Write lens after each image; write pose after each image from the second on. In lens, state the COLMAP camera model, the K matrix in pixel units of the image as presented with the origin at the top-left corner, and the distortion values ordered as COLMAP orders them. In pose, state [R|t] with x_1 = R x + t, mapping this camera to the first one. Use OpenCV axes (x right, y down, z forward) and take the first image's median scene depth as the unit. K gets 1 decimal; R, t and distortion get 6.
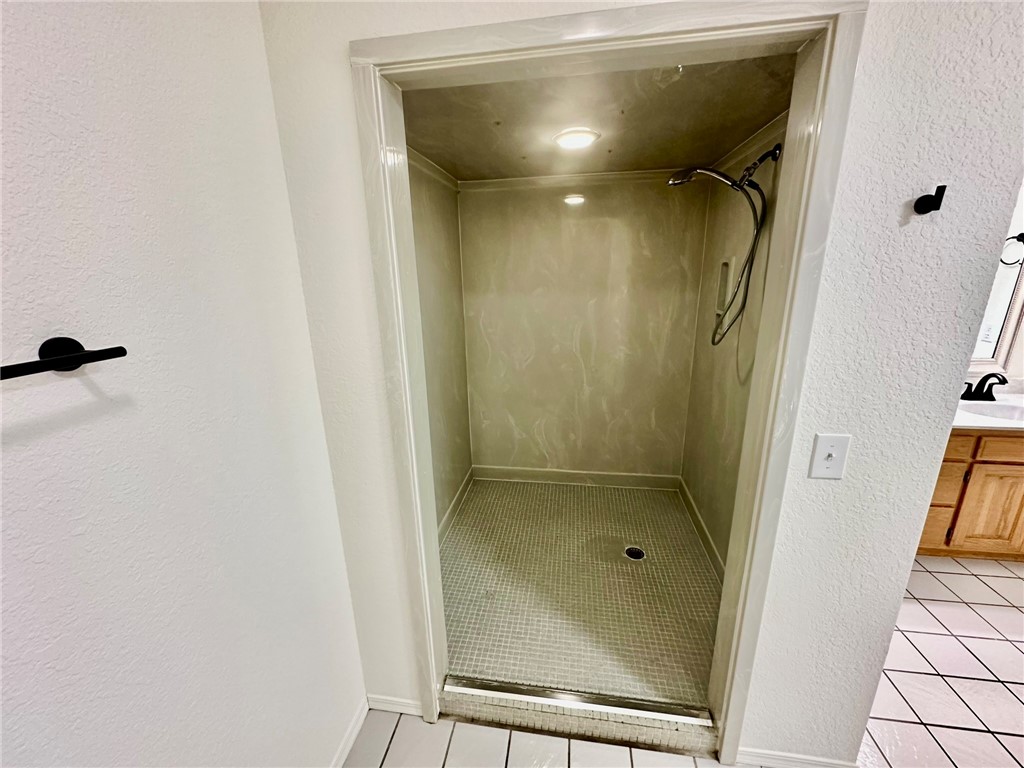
lens RADIAL K [[405.5, 0, 511.7], [0, 405.5, 382.4], [0, 0, 1]] dist [0.000325, 0.000003]
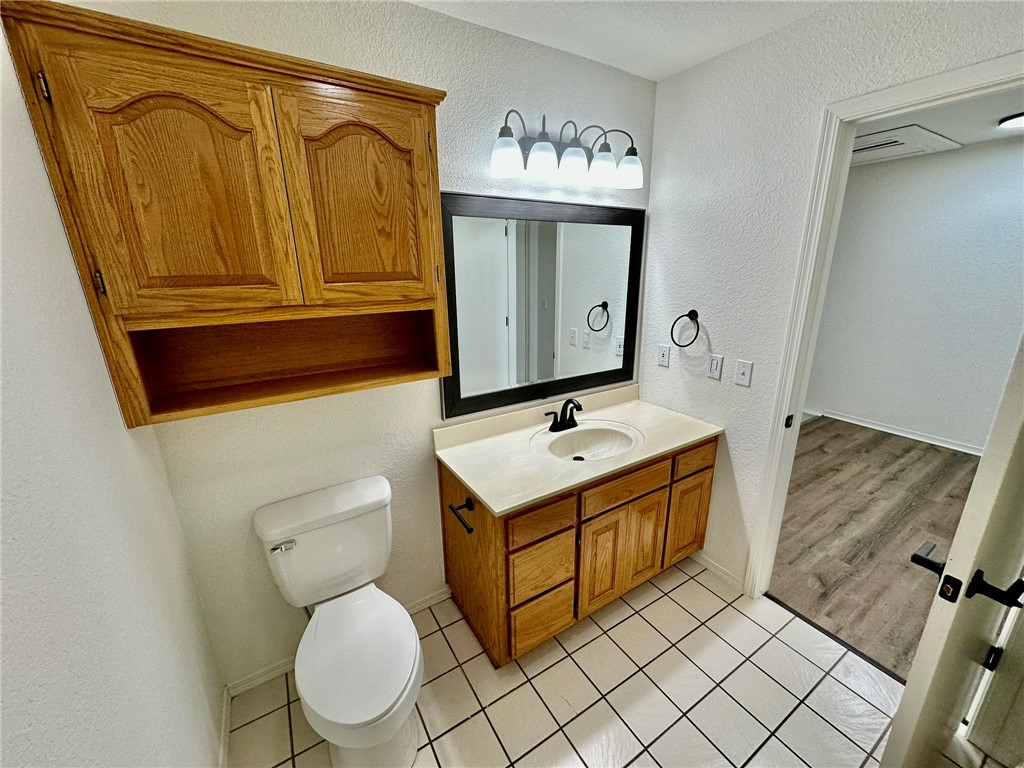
lens RADIAL K [[405.5, 0, 511.7], [0, 405.5, 382.4], [0, 0, 1]] dist [0.000325, 0.000003]
pose [[0.701602, -0.194595, 0.685484, 0.545172], [0.198820, 0.977244, 0.073925, -0.143744], [-0.684270, 0.084422, 0.724325, 0.485032]]
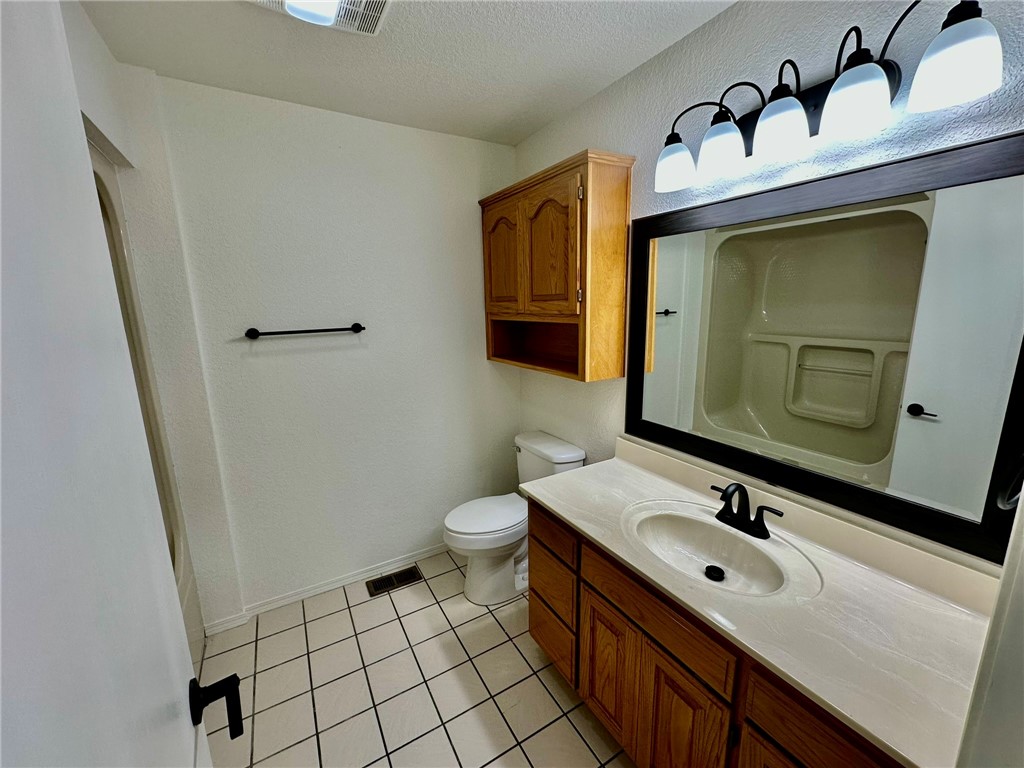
lens RADIAL K [[409.7, 0, 514.0], [0, 409.7, 384.0], [0, 0, 1]] dist [0.000817, 0.000288]
pose [[0.696635, 0.137382, -0.704149, 1.395210], [-0.184118, 0.982857, 0.009606, -0.103628], [0.693397, 0.122955, 0.709988, 0.387019]]
